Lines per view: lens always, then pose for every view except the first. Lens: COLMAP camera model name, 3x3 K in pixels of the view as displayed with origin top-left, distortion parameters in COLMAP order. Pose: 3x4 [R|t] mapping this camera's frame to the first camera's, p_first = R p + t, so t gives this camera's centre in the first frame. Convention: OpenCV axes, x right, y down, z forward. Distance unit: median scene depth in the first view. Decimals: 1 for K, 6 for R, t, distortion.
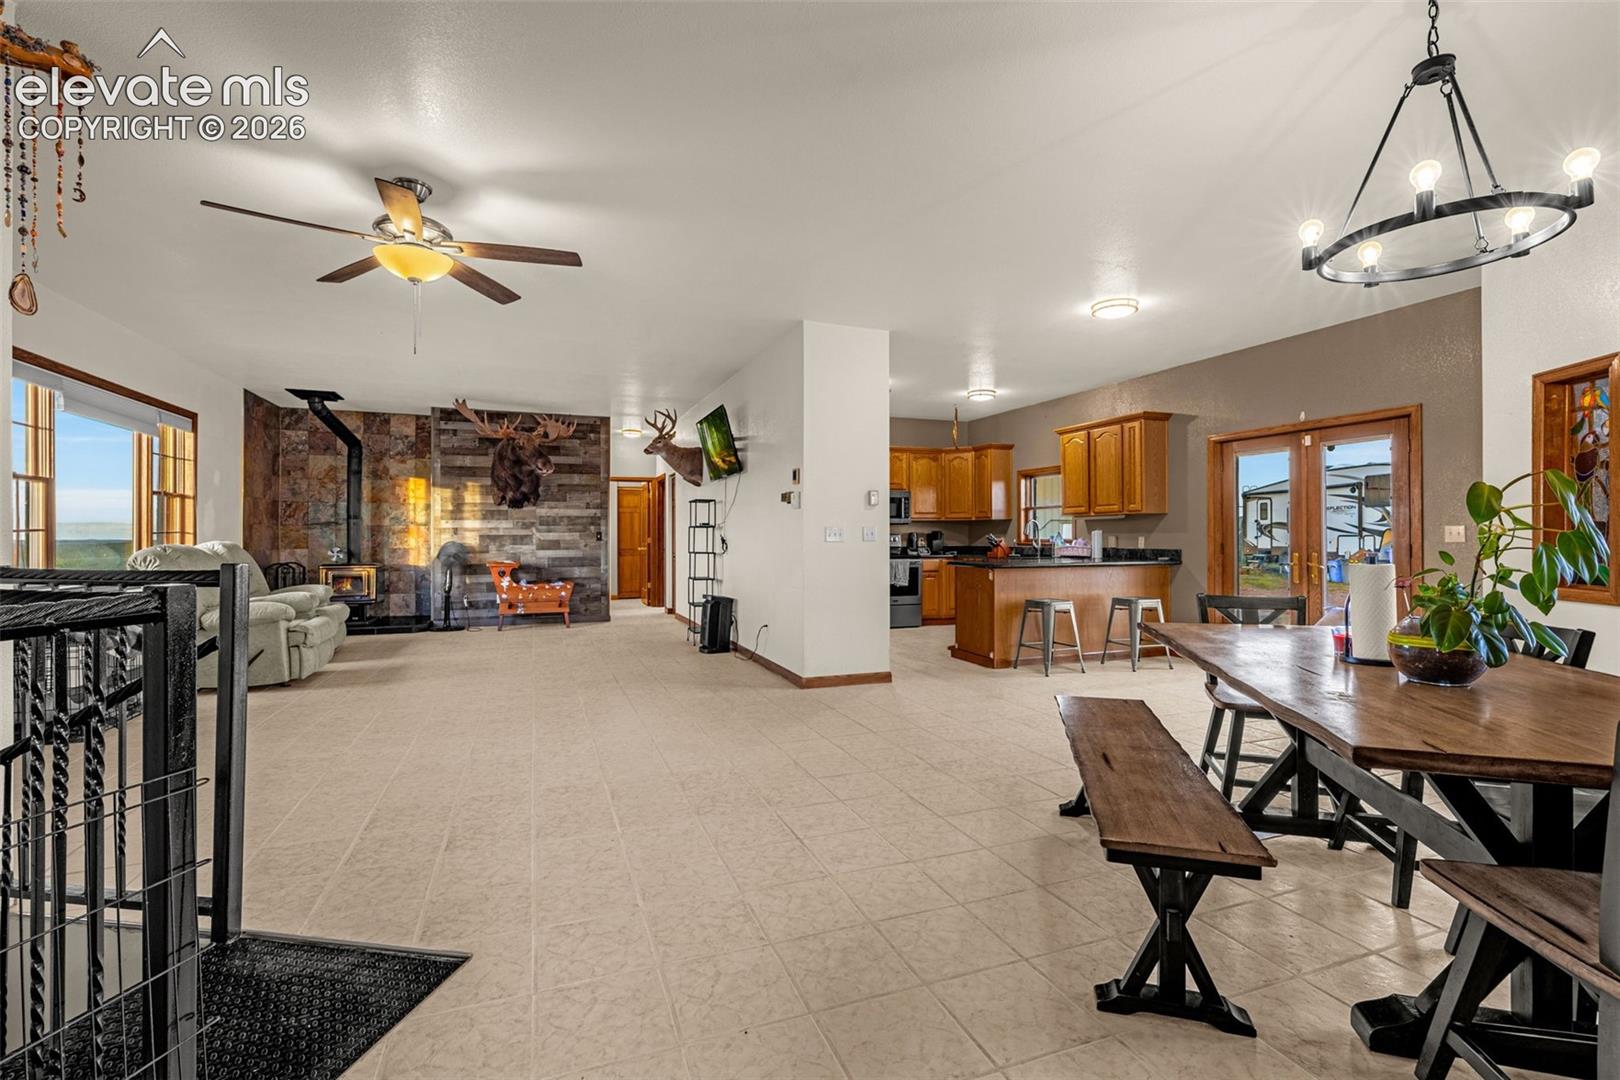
lens RADIAL K [[724.1, 0, 810.0], [0, 724.1, 540.0], [0, 0, 1]] dist [-0.002365, -0.000194]
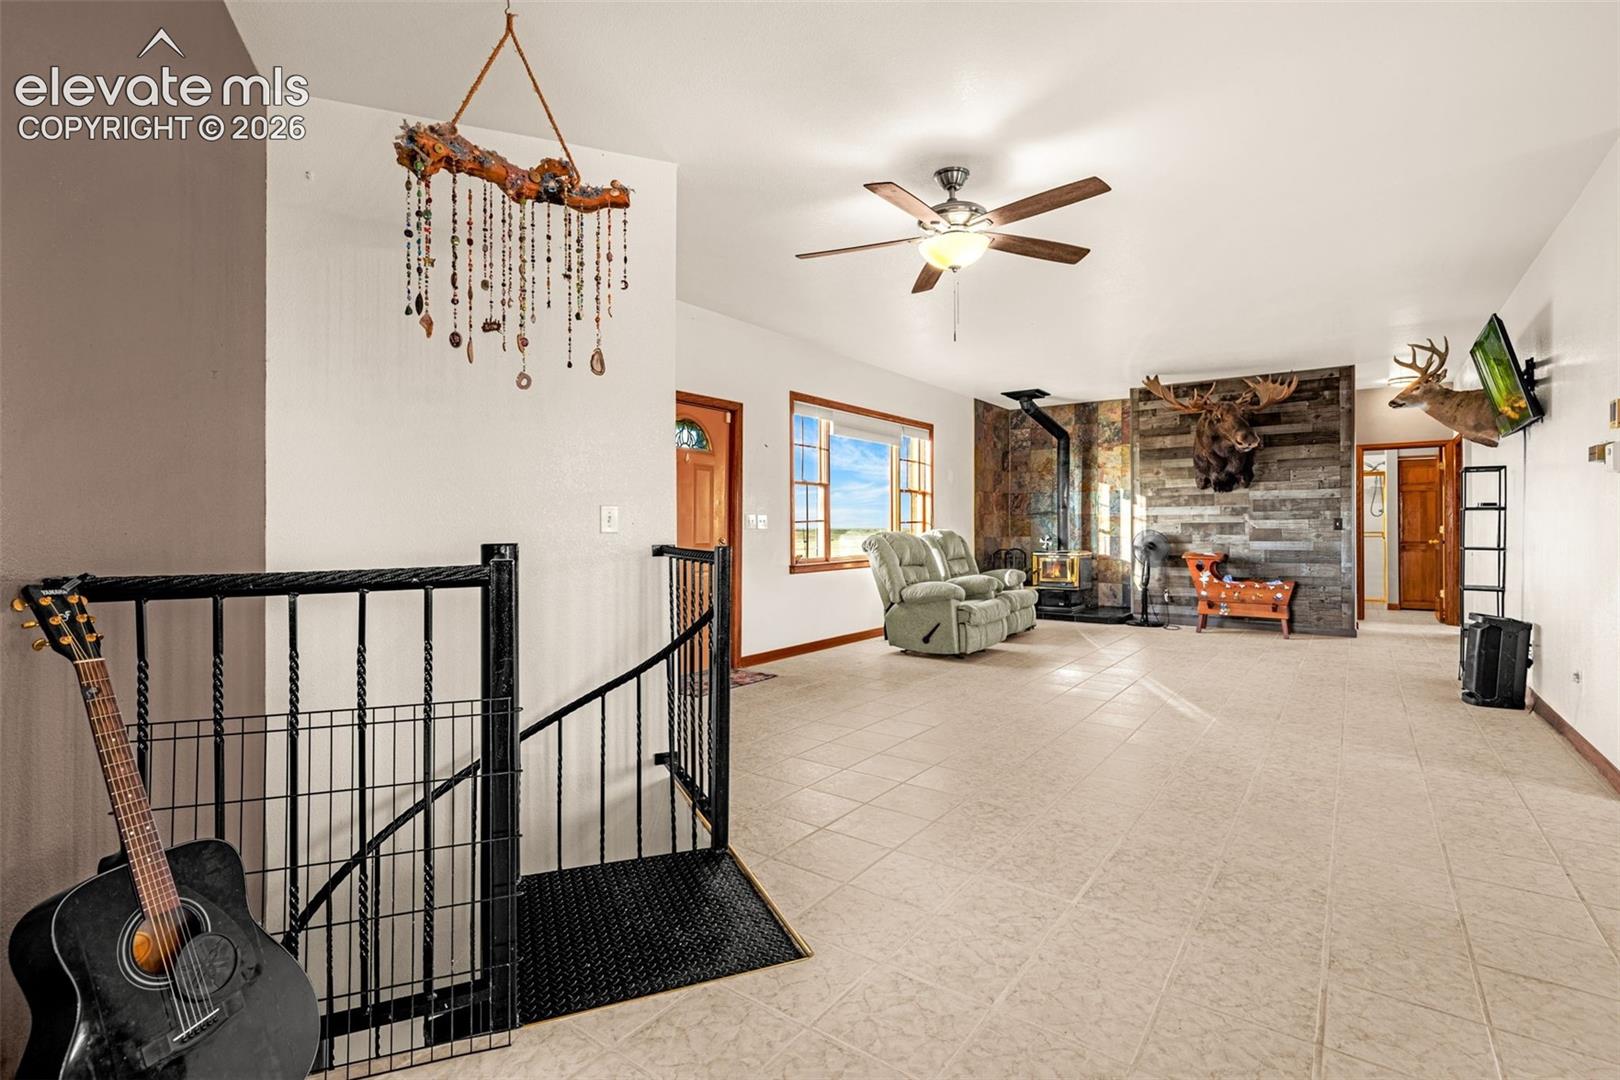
lens RADIAL K [[754.9, 0, 809.0], [0, 754.9, 528.7], [0, 0, 1]] dist [-0.002254, 0.000084]
pose [[0.525309, 0.001142, -0.850910, 0.099532], [-0.001415, 0.999999, 0.000469, 0.000308], [0.850910, 0.000957, 0.525311, 0.118759]]
